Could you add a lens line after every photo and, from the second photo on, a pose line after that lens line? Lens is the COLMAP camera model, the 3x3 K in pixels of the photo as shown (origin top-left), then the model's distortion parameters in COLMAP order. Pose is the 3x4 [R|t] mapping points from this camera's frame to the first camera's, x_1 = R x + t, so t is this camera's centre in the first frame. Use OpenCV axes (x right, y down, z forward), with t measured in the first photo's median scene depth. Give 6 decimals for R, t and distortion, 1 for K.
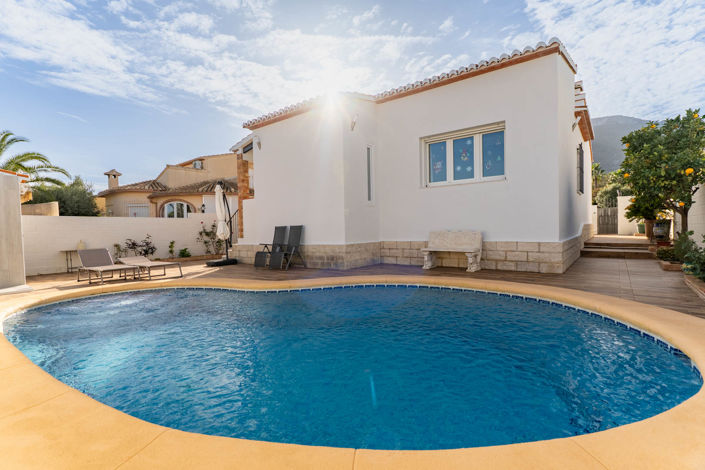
lens RADIAL K [[337.7, 0, 352.9], [0, 337.7, 229.0], [0, 0, 1]] dist [-0.004315, -0.000432]
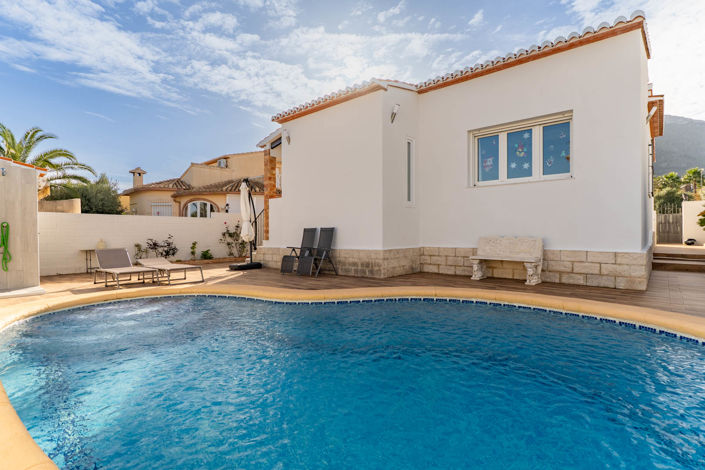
lens RADIAL K [[344.9, 0, 352.5], [0, 344.9, 235.0], [0, 0, 1]] dist [0.001949, 0.000163]
pose [[0.997880, 0.018915, -0.062274, -0.036859], [-0.018362, 0.999787, 0.009429, -0.000301], [0.062439, -0.008266, 0.998015, 0.068371]]
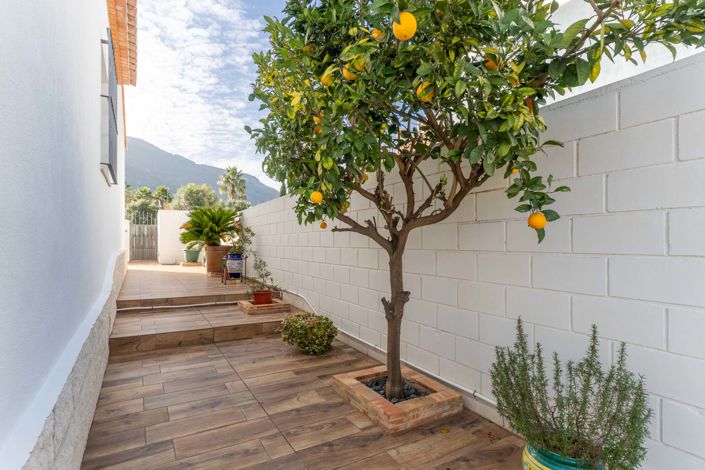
lens RADIAL K [[344.9, 0, 352.5], [0, 344.9, 235.0], [0, 0, 1]] dist [0.001949, 0.000163]
pose [[0.338176, 0.037574, 0.940332, 0.400433], [-0.006156, 0.999270, -0.037715, -0.029901], [-0.941063, 0.006965, 0.338161, 0.616685]]
